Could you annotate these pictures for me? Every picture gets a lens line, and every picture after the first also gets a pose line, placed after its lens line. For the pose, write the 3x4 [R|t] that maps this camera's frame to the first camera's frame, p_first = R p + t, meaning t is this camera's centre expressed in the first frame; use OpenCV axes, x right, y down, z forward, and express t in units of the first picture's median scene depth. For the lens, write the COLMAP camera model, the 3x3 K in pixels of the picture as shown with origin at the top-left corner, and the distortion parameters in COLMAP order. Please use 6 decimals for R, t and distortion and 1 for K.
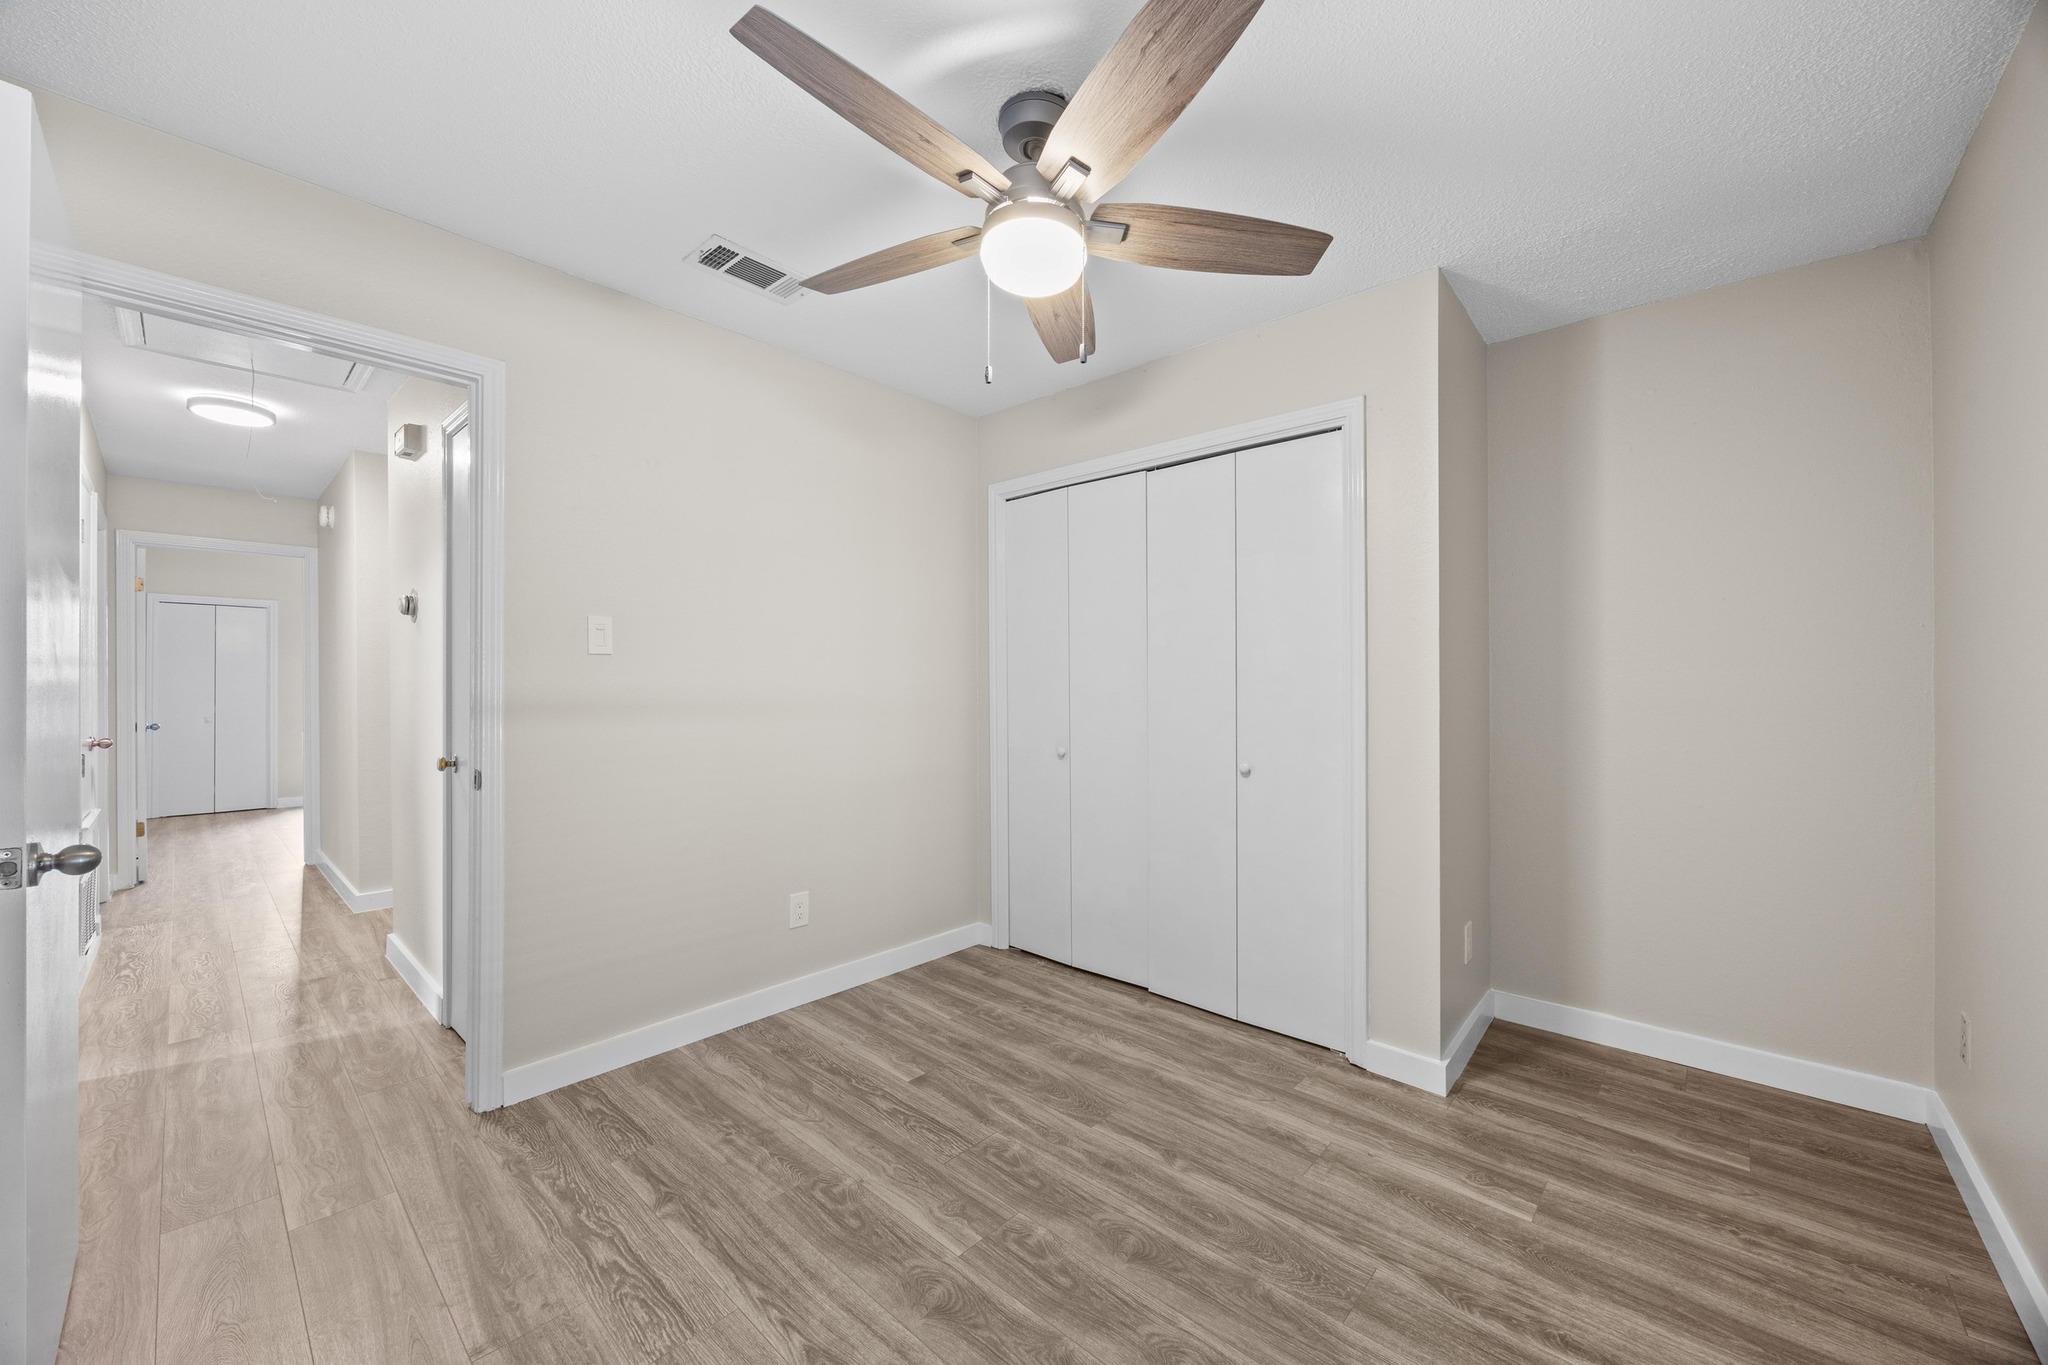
lens RADIAL K [[778.4, 0, 1010.6], [0, 778.4, 682.4], [0, 0, 1]] dist [-0.004708, 0.000397]
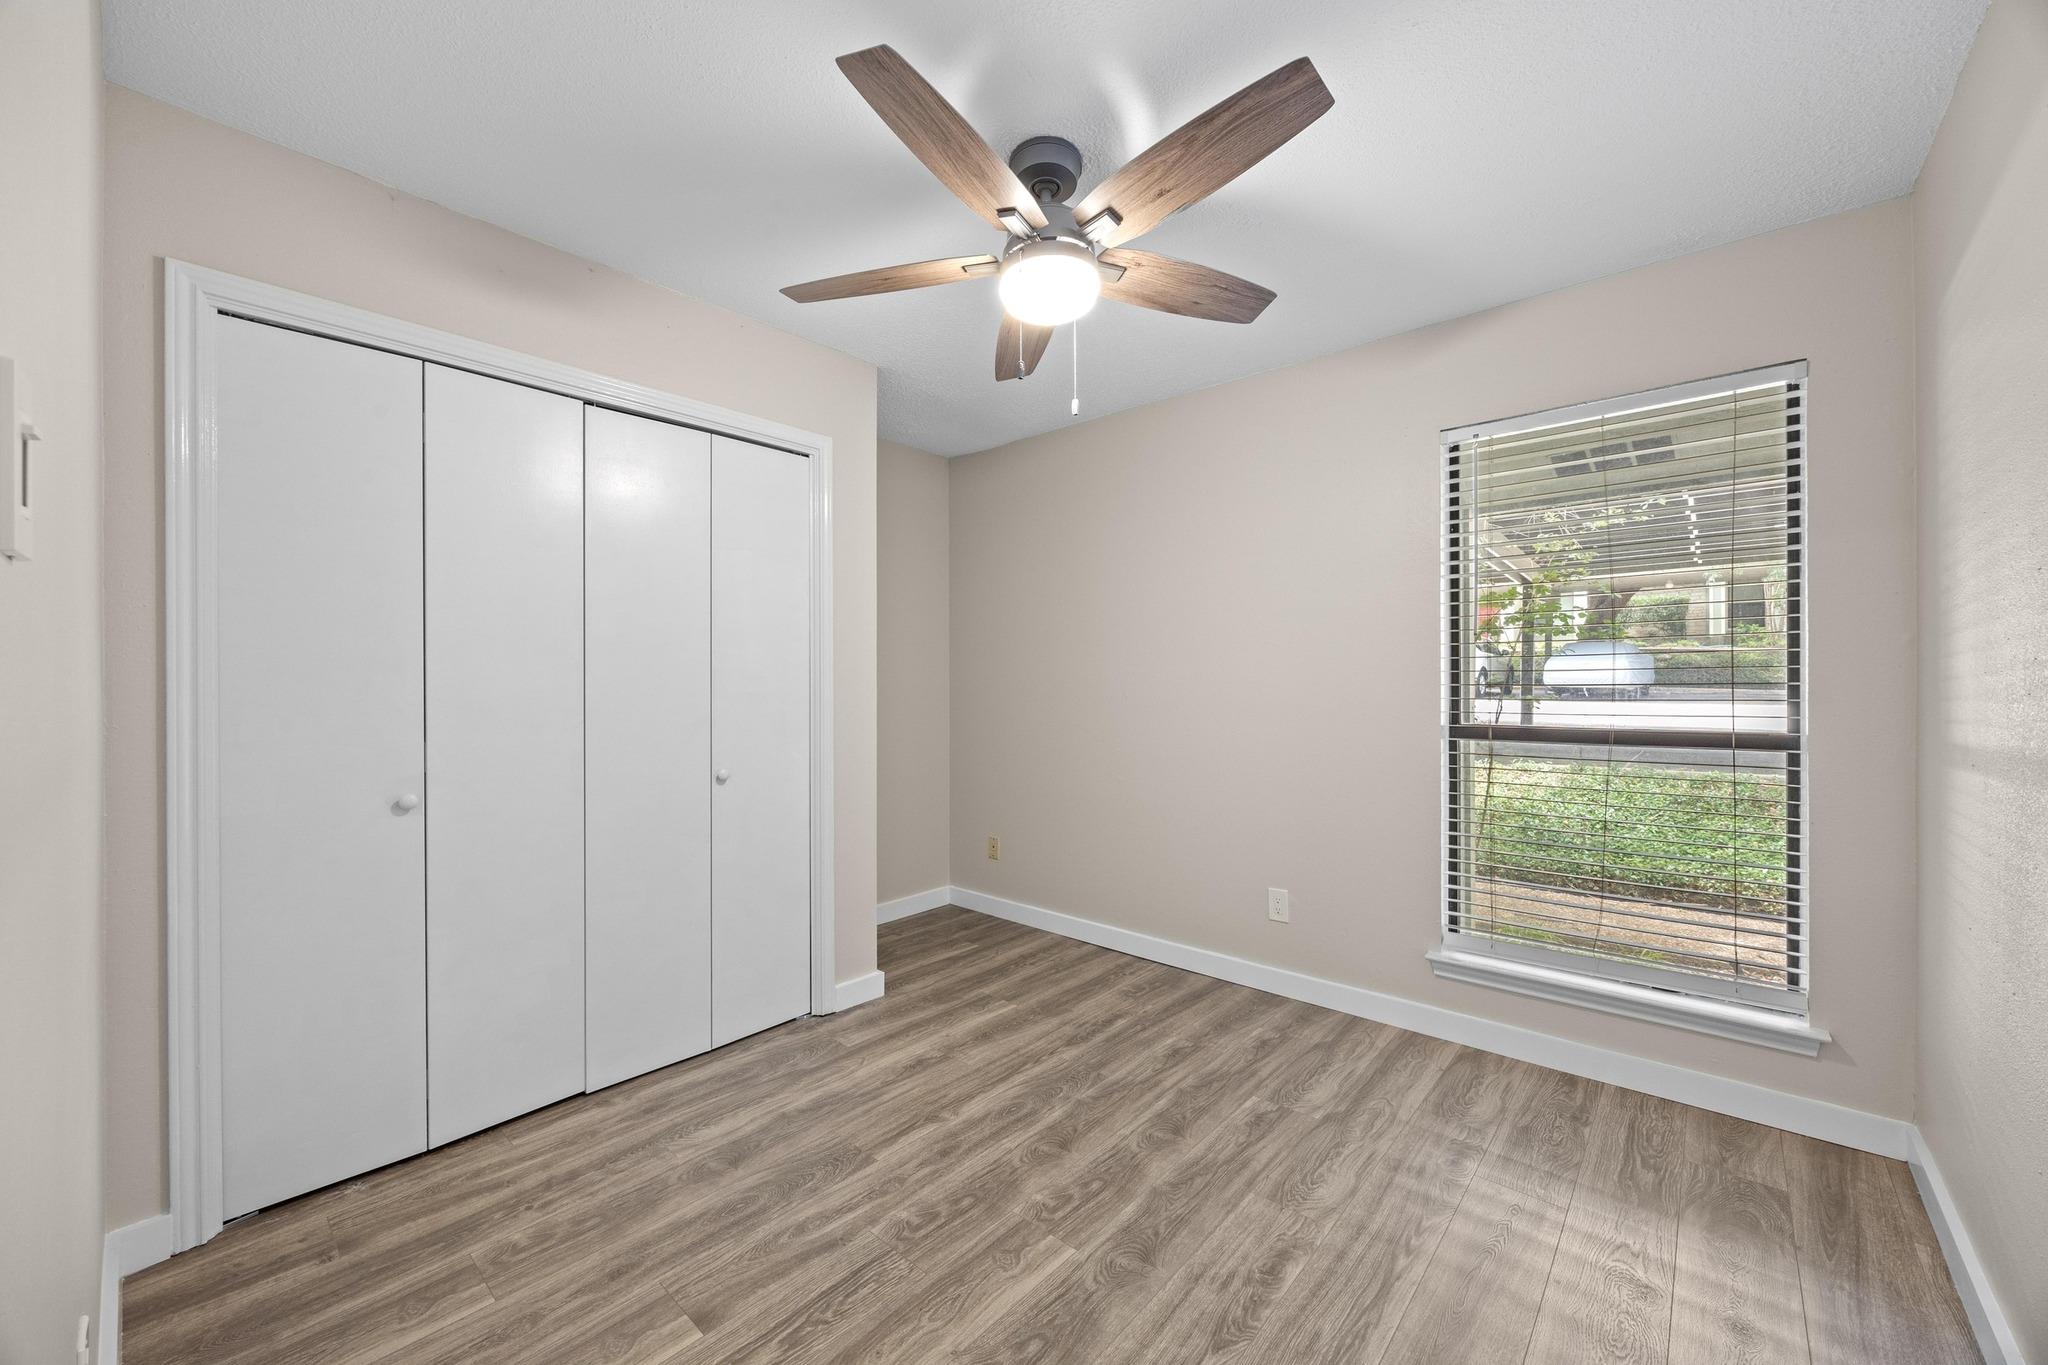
lens RADIAL K [[778.4, 0, 1033.7], [0, 778.4, 682.1], [0, 0, 1]] dist [-0.004708, 0.000397]
pose [[-0.027099, -0.001872, 0.999631, -0.810421], [0.000383, 0.999998, 0.001883, -0.004343], [-0.999633, 0.000434, -0.027098, 0.813745]]
